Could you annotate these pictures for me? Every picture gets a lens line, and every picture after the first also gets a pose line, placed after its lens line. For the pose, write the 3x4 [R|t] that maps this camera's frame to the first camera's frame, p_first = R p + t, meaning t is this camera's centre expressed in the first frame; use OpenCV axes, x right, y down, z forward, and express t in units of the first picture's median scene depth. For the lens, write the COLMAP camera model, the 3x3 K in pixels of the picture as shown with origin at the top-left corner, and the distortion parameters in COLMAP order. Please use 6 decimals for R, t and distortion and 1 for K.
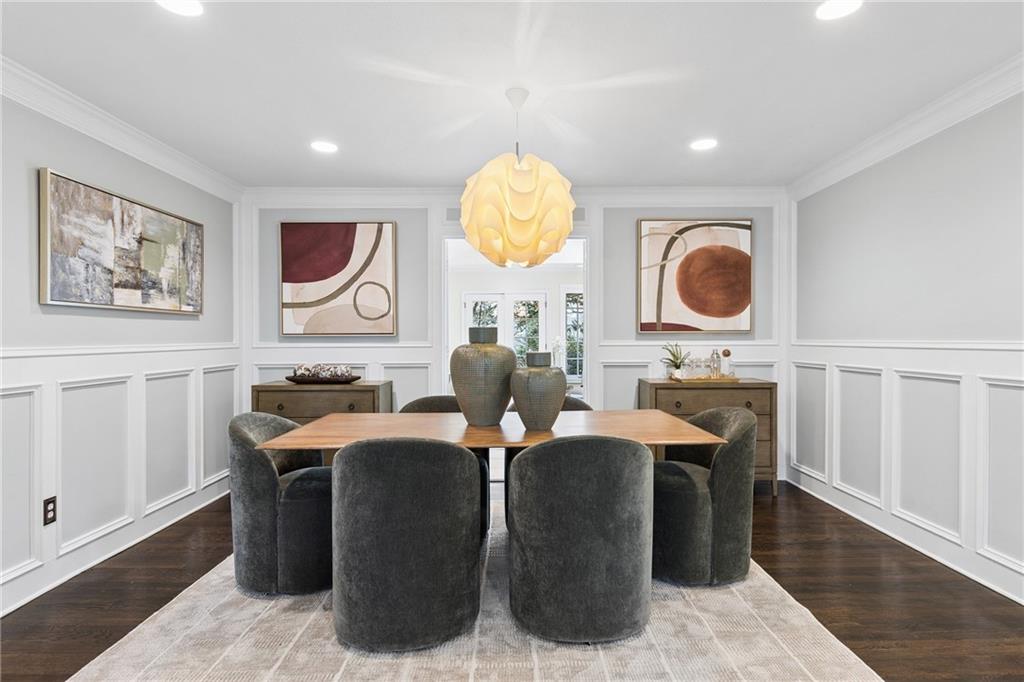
lens RADIAL K [[534.6, 0, 512.0], [0, 534.6, 341.0], [0, 0, 1]] dist [0.001011, -0.000223]
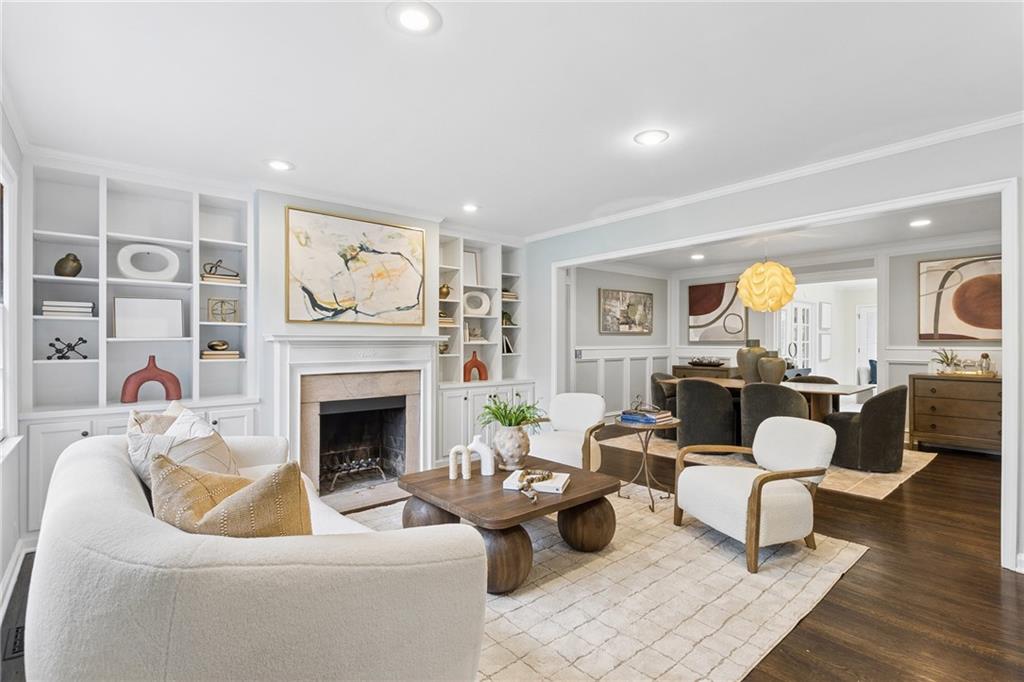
lens RADIAL K [[479.7, 0, 522.3], [0, 479.7, 341.7], [0, 0, 1]] dist [0.003255, 0.000486]
pose [[0.652883, 0.001798, -0.757457, 0.539235], [-0.005379, 0.999983, -0.002263, -0.004316], [0.757440, 0.005552, 0.652881, -0.668609]]
